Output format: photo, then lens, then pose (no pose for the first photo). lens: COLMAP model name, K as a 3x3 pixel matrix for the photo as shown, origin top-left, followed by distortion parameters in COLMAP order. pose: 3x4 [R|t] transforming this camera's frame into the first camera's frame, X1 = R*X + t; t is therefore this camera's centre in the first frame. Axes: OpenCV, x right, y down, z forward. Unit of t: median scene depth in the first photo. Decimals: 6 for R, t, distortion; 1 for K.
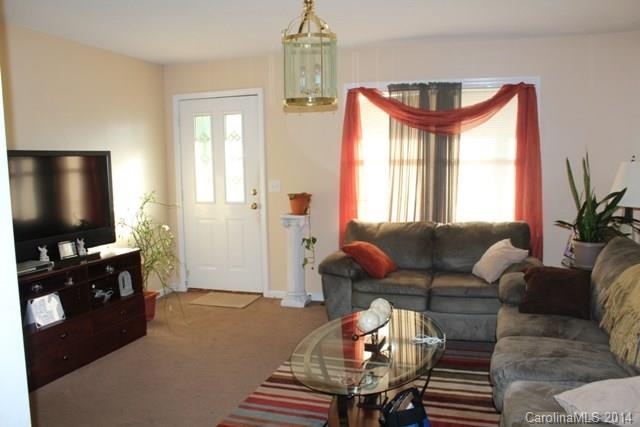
lens RADIAL K [[539.9, 0, 320.4], [0, 539.9, 216.8], [0, 0, 1]] dist [-0.155701, 0.151289]
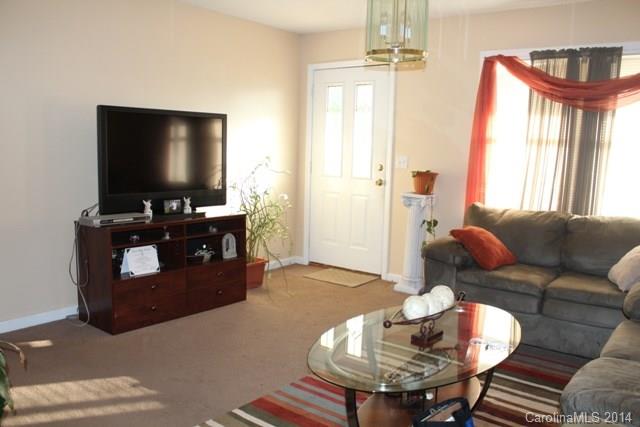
lens RADIAL K [[539.9, 0, 316.6], [0, 539.9, 214.4], [0, 0, 1]] dist [-0.155701, 0.151289]
pose [[0.939147, 0.088232, -0.331990, 0.109486], [-0.082369, 0.996097, 0.031721, 0.017915], [0.333493, -0.002445, 0.942749, 0.084775]]
